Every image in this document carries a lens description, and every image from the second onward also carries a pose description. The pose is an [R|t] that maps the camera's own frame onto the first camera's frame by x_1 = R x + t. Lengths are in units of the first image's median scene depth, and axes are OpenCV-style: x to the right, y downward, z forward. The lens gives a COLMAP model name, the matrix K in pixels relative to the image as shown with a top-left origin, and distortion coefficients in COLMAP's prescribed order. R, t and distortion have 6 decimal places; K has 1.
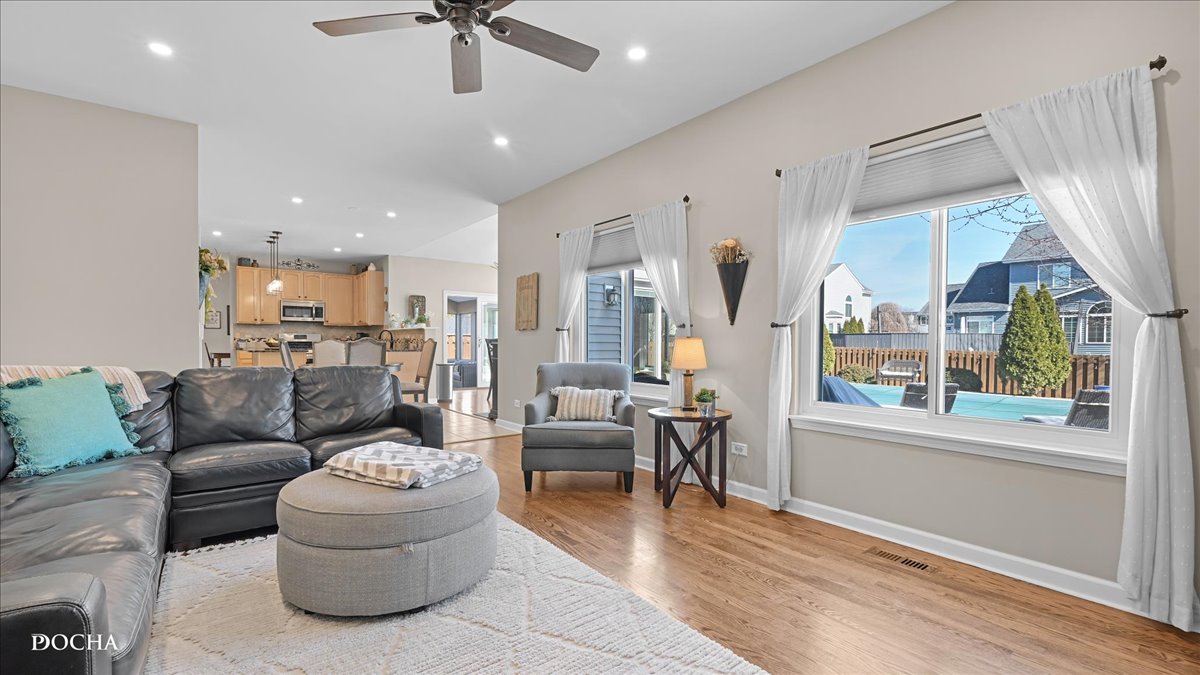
lens RADIAL K [[507.6, 0, 603.4], [0, 507.6, 353.8], [0, 0, 1]] dist [-0.001857, -0.000485]
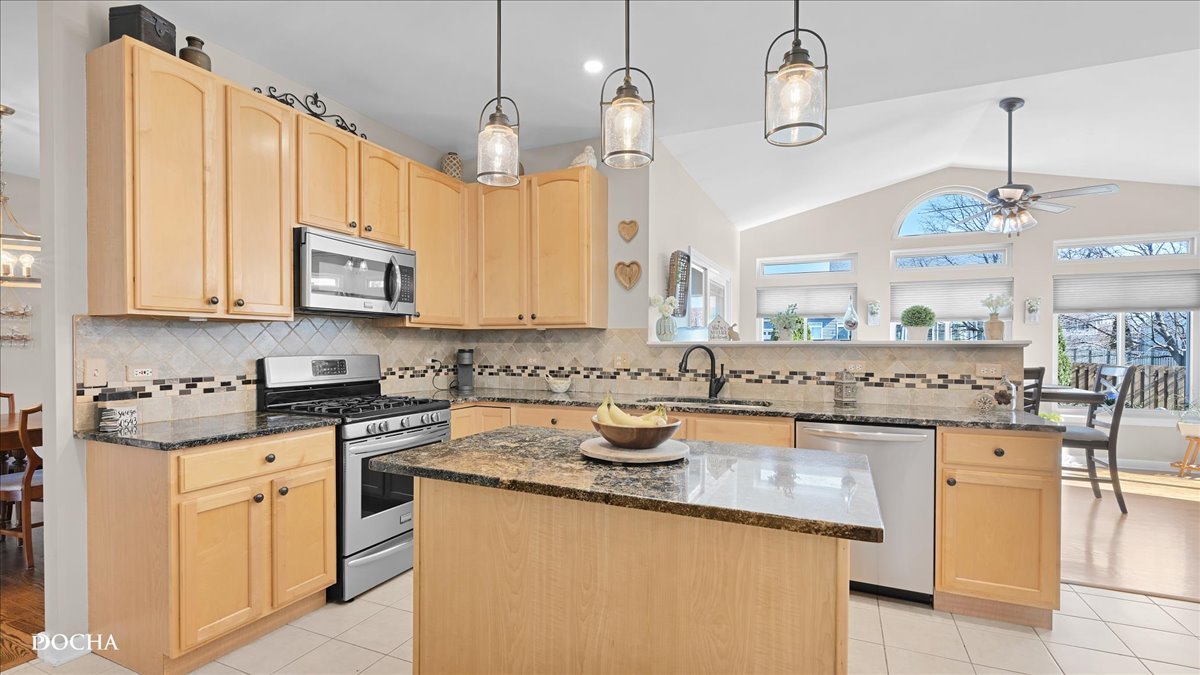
lens RADIAL K [[542.7, 0, 604.9], [0, 542.7, 351.0], [0, 0, 1]] dist [-0.003152, -0.000402]
pose [[0.882245, -0.010111, 0.470683, -0.613850], [0.016103, 0.999832, -0.008705, -0.037725], [-0.470516, 0.015260, 0.882260, 0.668865]]
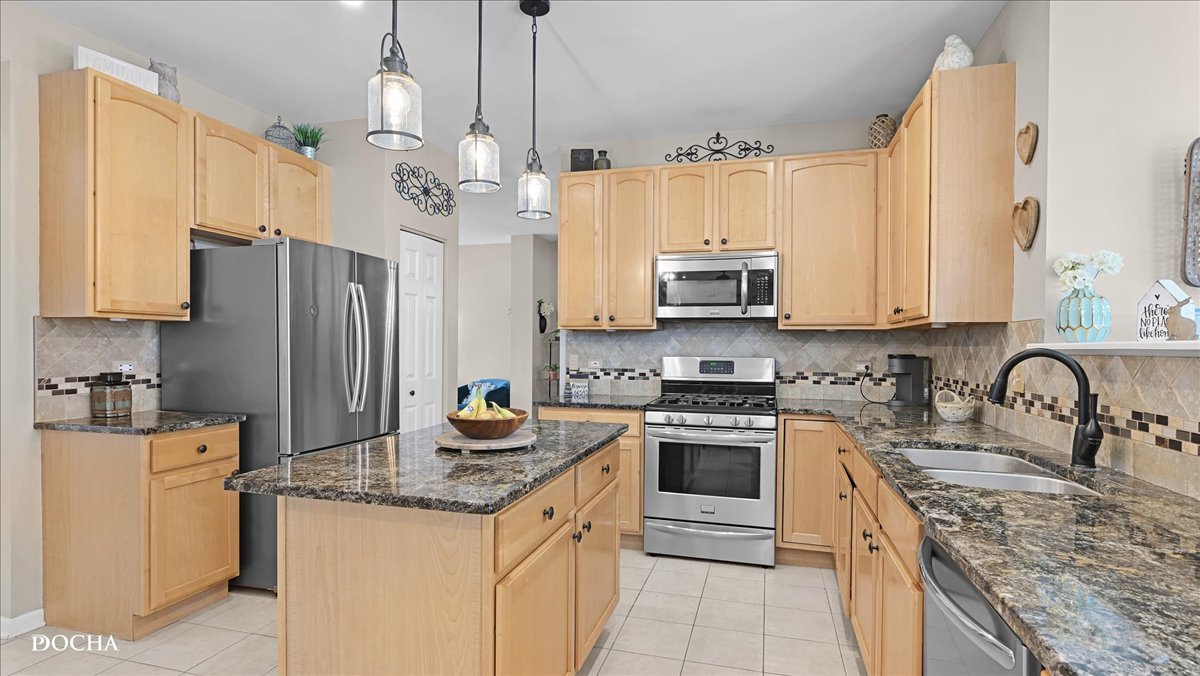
lens RADIAL K [[593.7, 0, 585.6], [0, 593.7, 351.9], [0, 0, 1]] dist [0.000714, 0.002217]
pose [[0.564865, 0.006264, -0.825160, -0.331973], [-0.023975, 0.999674, -0.008824, -0.038151], [0.824835, 0.024768, 0.564831, 0.723851]]
